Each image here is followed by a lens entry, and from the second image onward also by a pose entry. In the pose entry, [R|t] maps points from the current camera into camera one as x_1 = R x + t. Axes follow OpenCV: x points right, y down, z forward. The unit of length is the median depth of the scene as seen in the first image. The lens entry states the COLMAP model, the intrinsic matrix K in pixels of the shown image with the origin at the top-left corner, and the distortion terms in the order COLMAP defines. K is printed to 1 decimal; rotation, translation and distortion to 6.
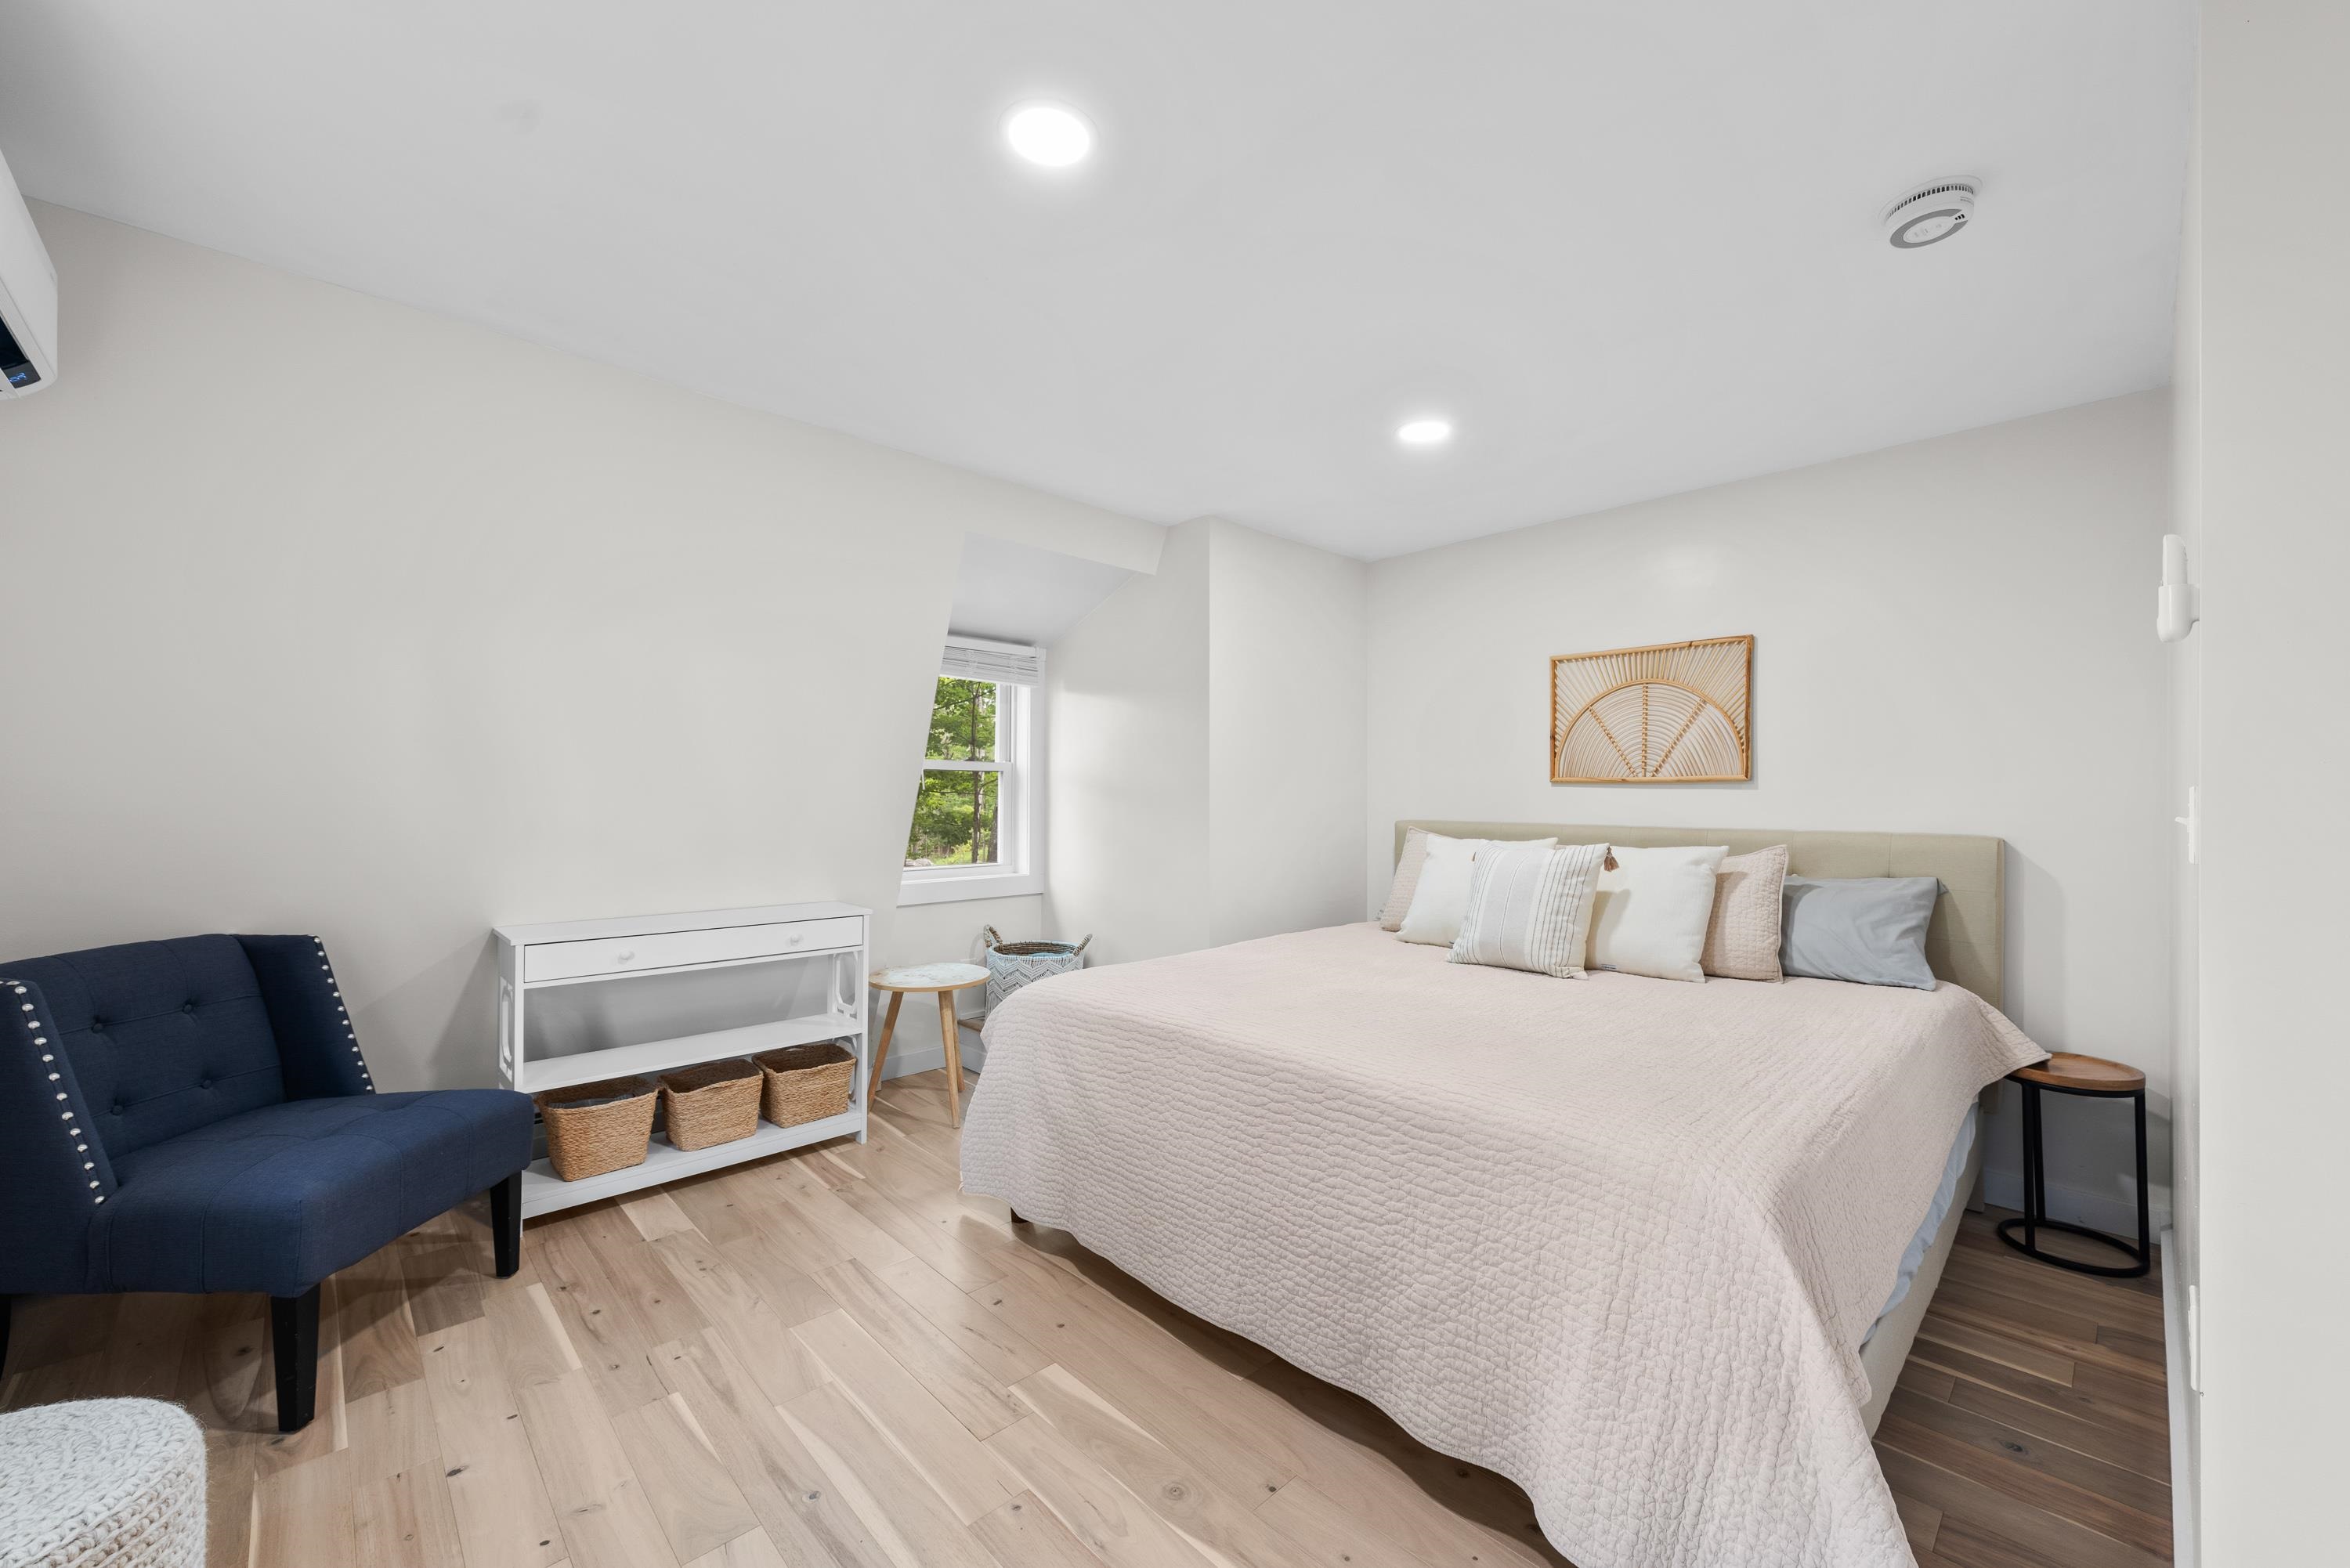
lens RADIAL K [[915.9, 0, 1192.9], [0, 915.9, 788.8], [0, 0, 1]] dist [0.001437, -0.000480]
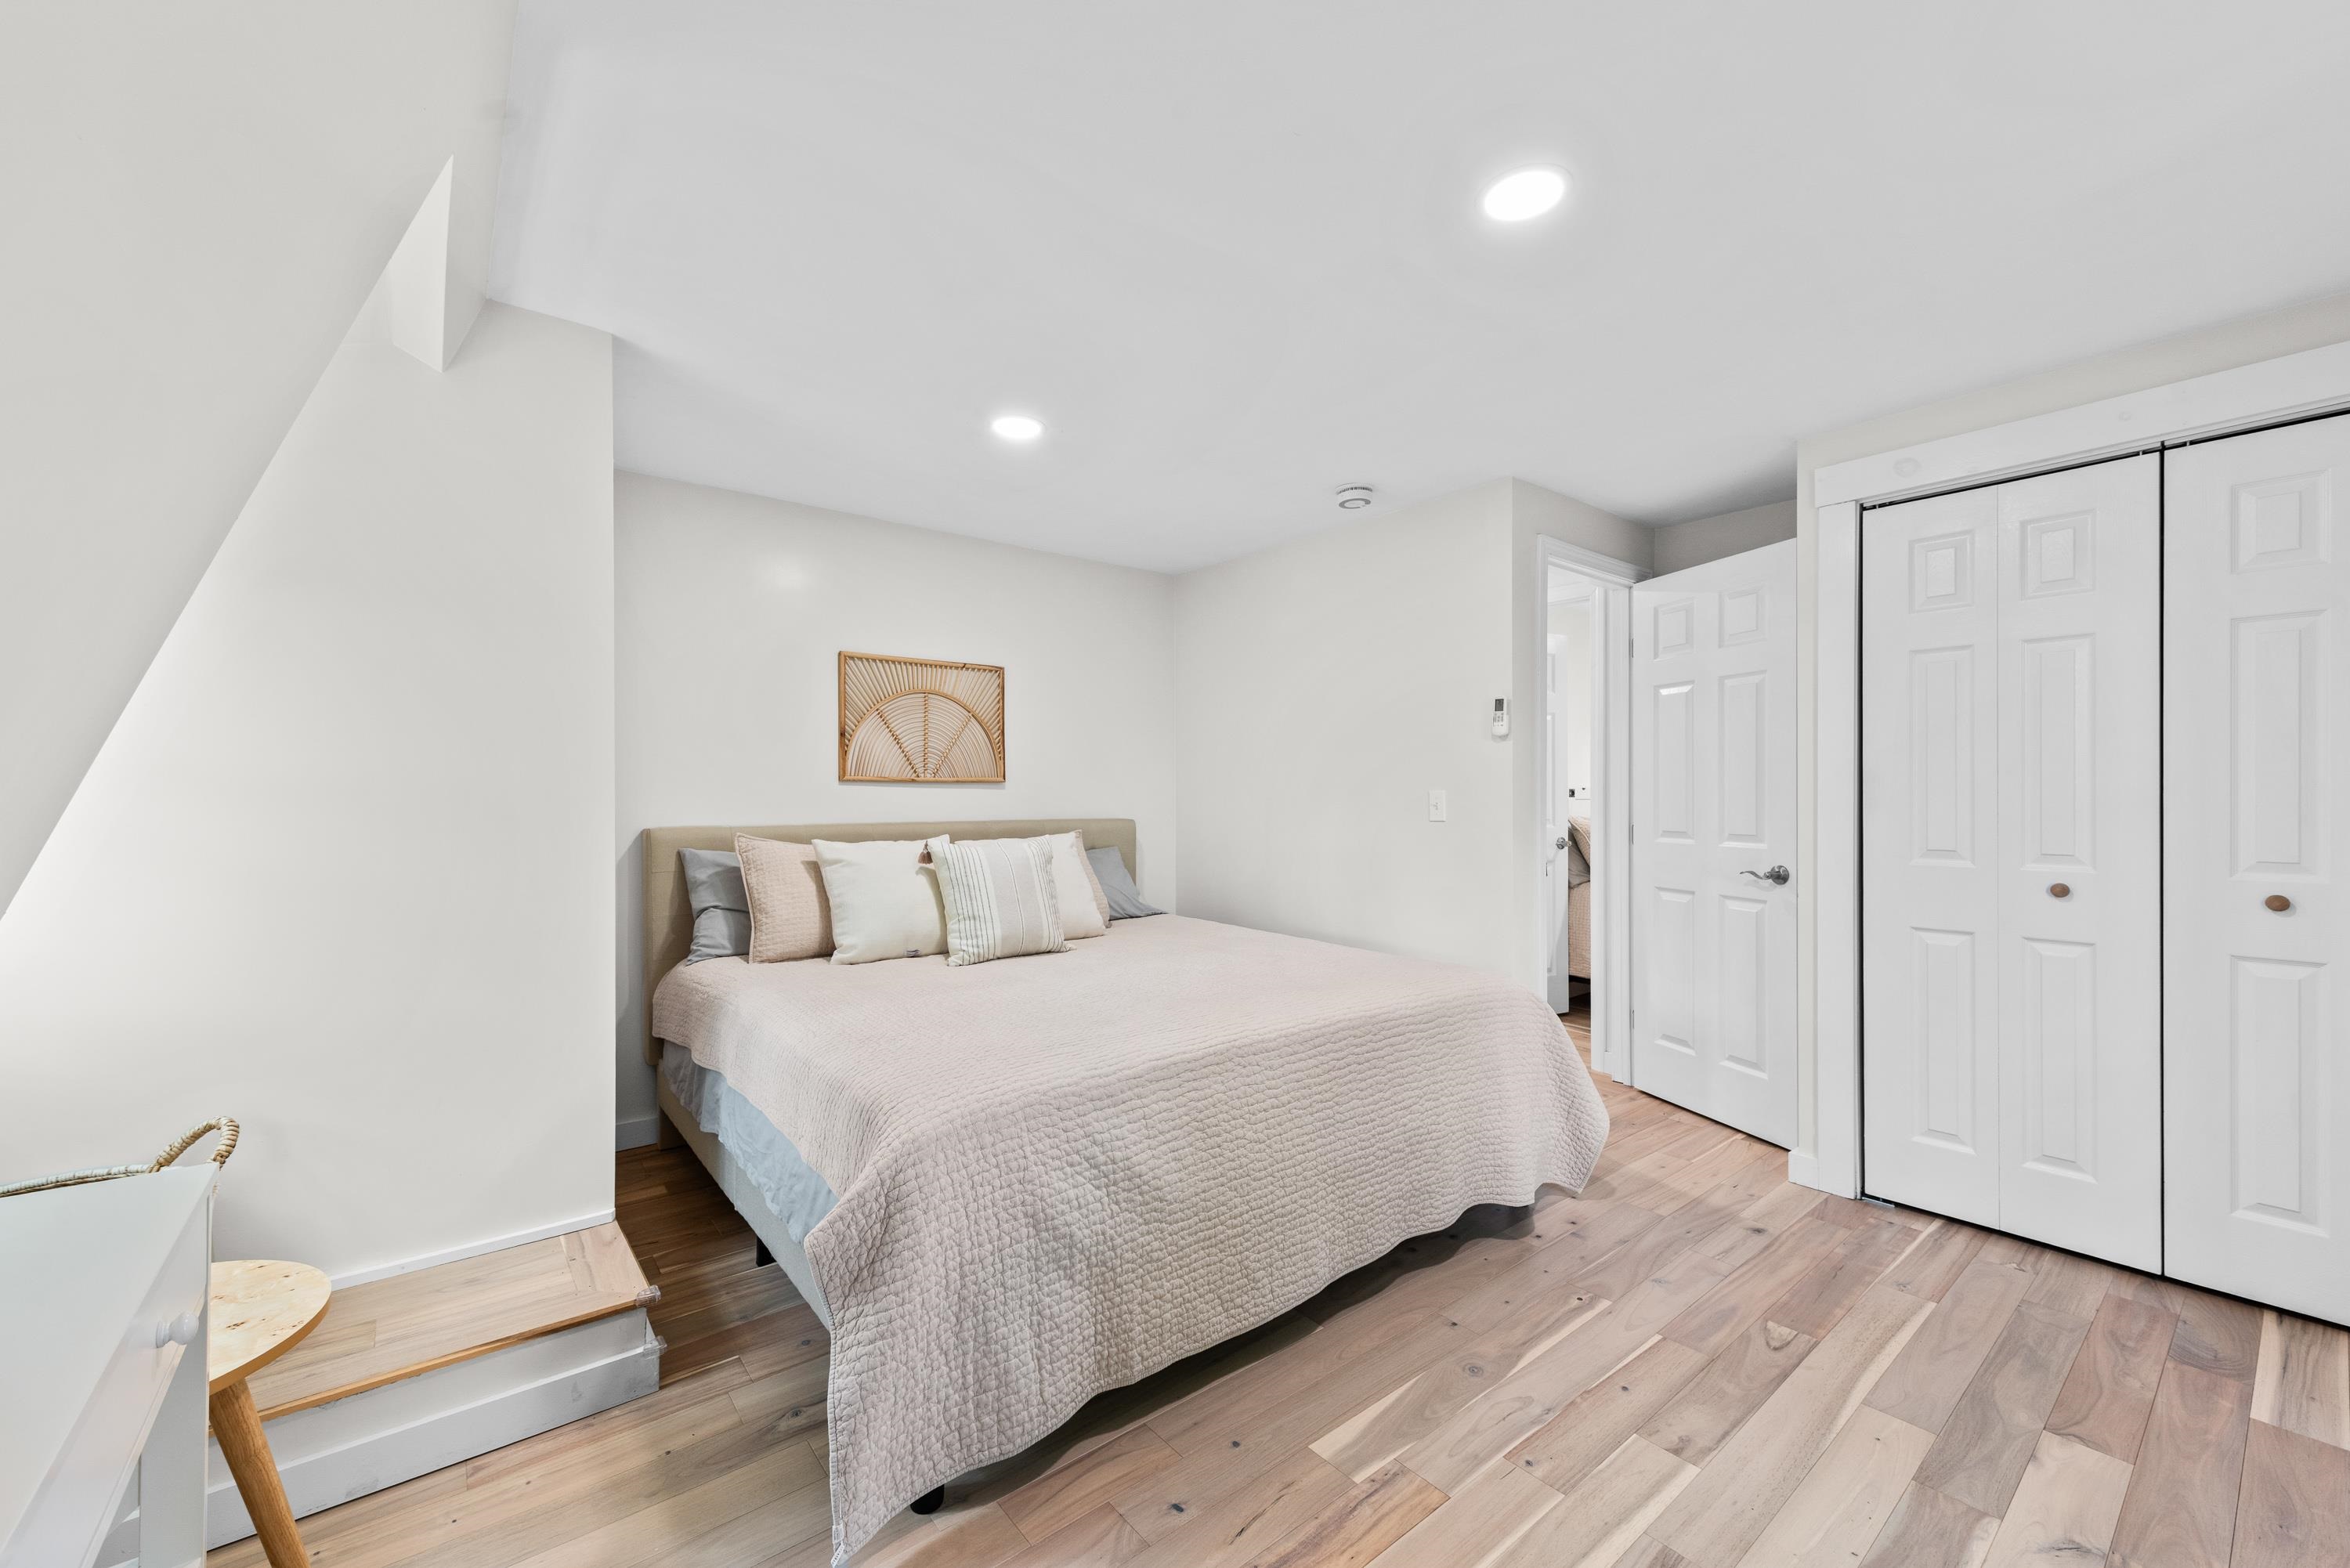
lens RADIAL K [[915.9, 0, 1192.9], [0, 915.9, 788.8], [0, 0, 1]] dist [0.001437, -0.000480]
pose [[0.098062, -0.002046, 0.995178, -0.837347], [-0.001107, 0.999997, 0.002165, -0.001762], [-0.995180, -0.001314, 0.098060, 0.833919]]
